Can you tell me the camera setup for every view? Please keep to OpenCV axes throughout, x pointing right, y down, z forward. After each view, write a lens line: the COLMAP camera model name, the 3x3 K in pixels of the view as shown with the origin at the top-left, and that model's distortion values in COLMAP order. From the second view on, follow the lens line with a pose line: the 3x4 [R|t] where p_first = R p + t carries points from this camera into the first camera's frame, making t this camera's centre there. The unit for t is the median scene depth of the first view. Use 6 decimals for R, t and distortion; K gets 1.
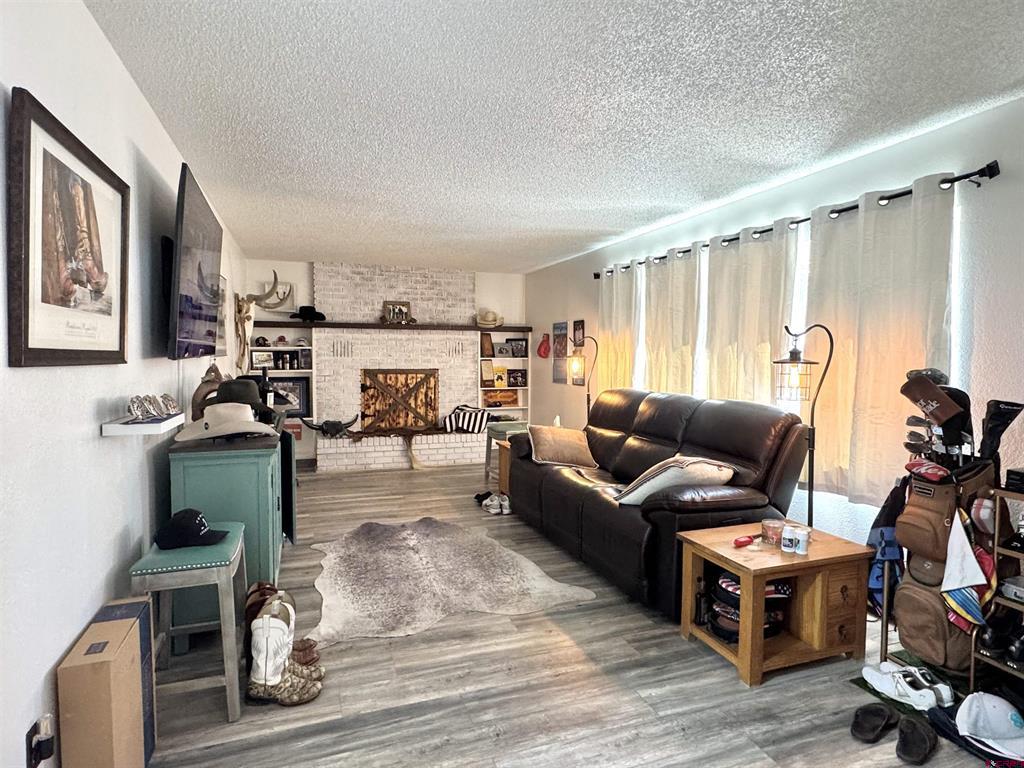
lens RADIAL K [[563.1, 0, 514.6], [0, 563.1, 381.6], [0, 0, 1]] dist [-0.001481, 0.000768]
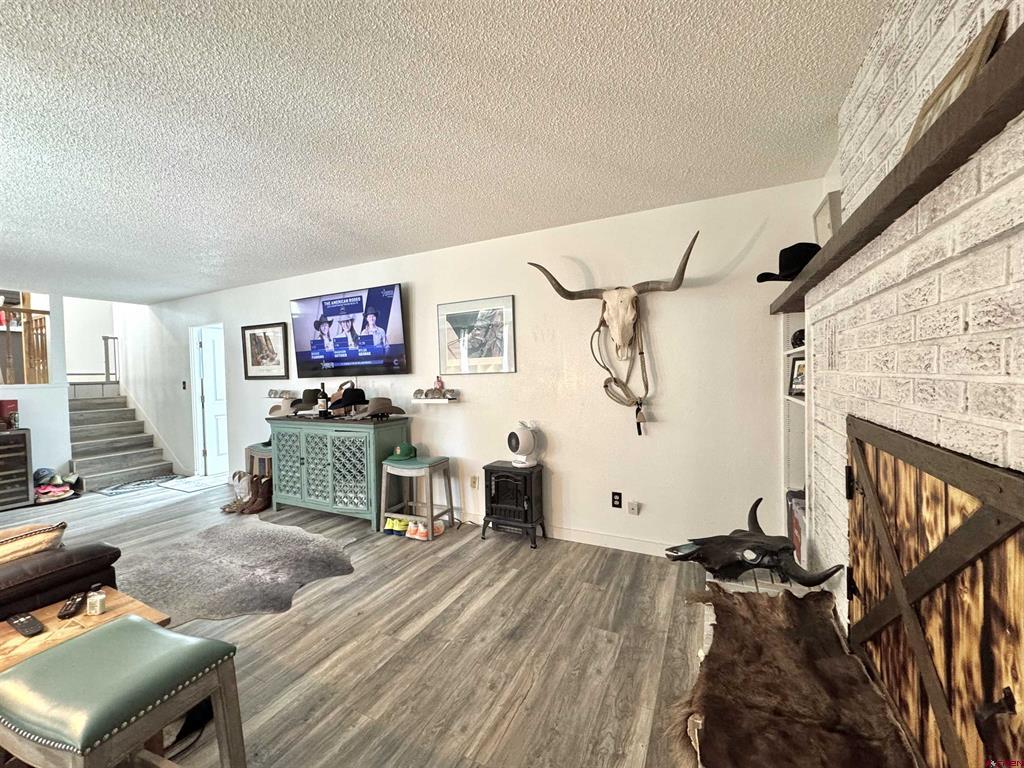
lens RADIAL K [[410.8, 0, 516.6], [0, 410.8, 384.3], [0, 0, 1]] dist [0.000106, 0.000049]
pose [[-0.721982, 0.026461, -0.691406, -0.026262], [-0.017310, 0.998265, 0.056281, -0.096496], [0.691695, 0.052603, -0.720271, 2.192906]]
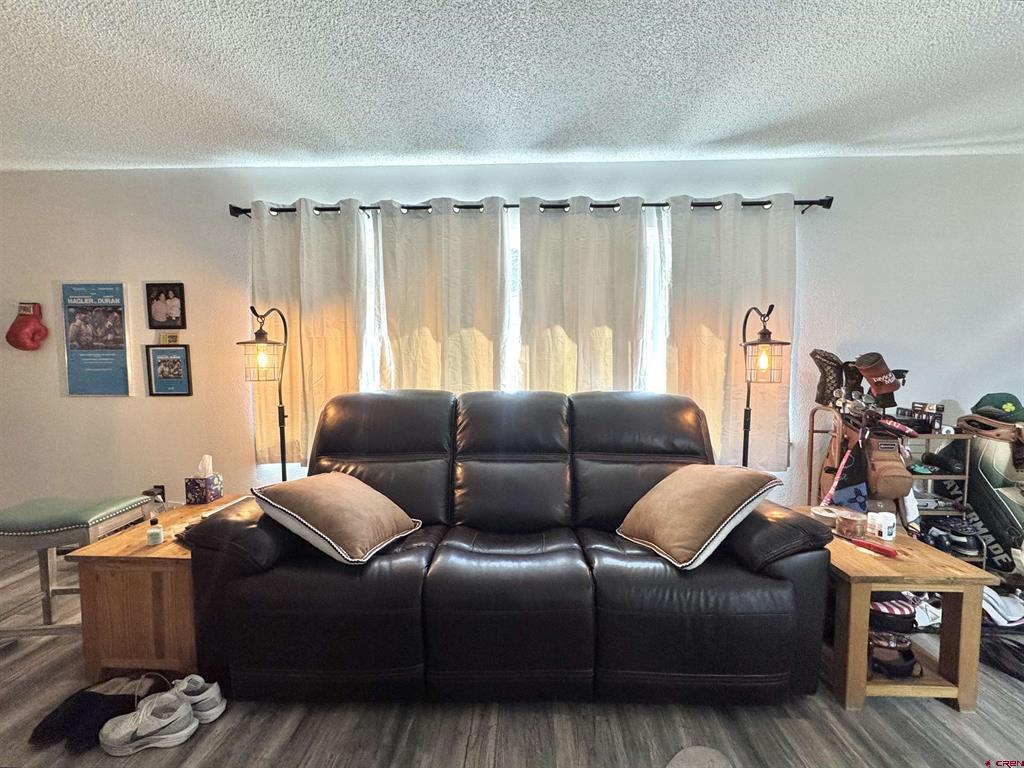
lens RADIAL K [[411.0, 0, 512.1], [0, 411.0, 382.1], [0, 0, 1]] dist [0.000210, 0.000247]
pose [[0.372641, -0.065046, 0.925693, -0.287191], [0.048574, 0.997540, 0.050541, -0.022353], [-0.926703, 0.026131, 0.374884, 0.991273]]
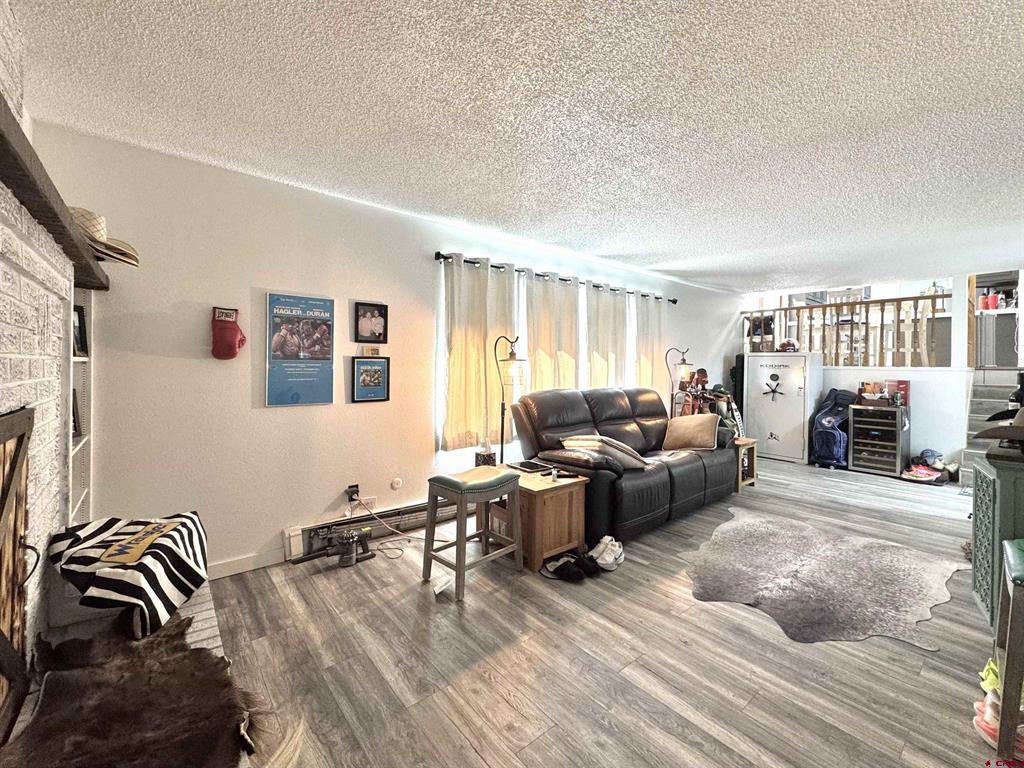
lens RADIAL K [[430.2, 0, 512.2], [0, 430.2, 363.2], [0, 0, 1]] dist [-0.001203, 0.000168]
pose [[-0.327815, -0.007277, 0.944714, -0.805983], [0.031206, 0.999341, 0.018526, -0.081841], [-0.944226, 0.035553, -0.327372, 1.946272]]
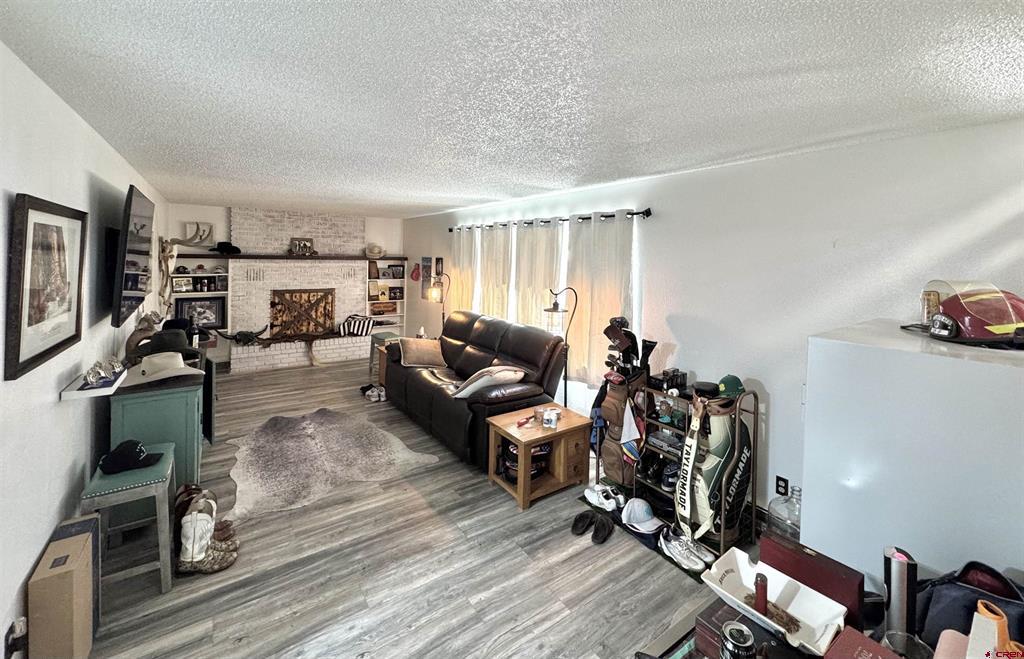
lens RADIAL K [[413.3, 0, 515.5], [0, 413.3, 263.5], [0, 0, 1]] dist [-0.000783, -0.000307]
pose [[0.963800, 0.010333, 0.266425, 0.038254], [-0.002424, 0.999547, -0.029997, -0.120205], [-0.266615, 0.028265, 0.963389, -0.158285]]
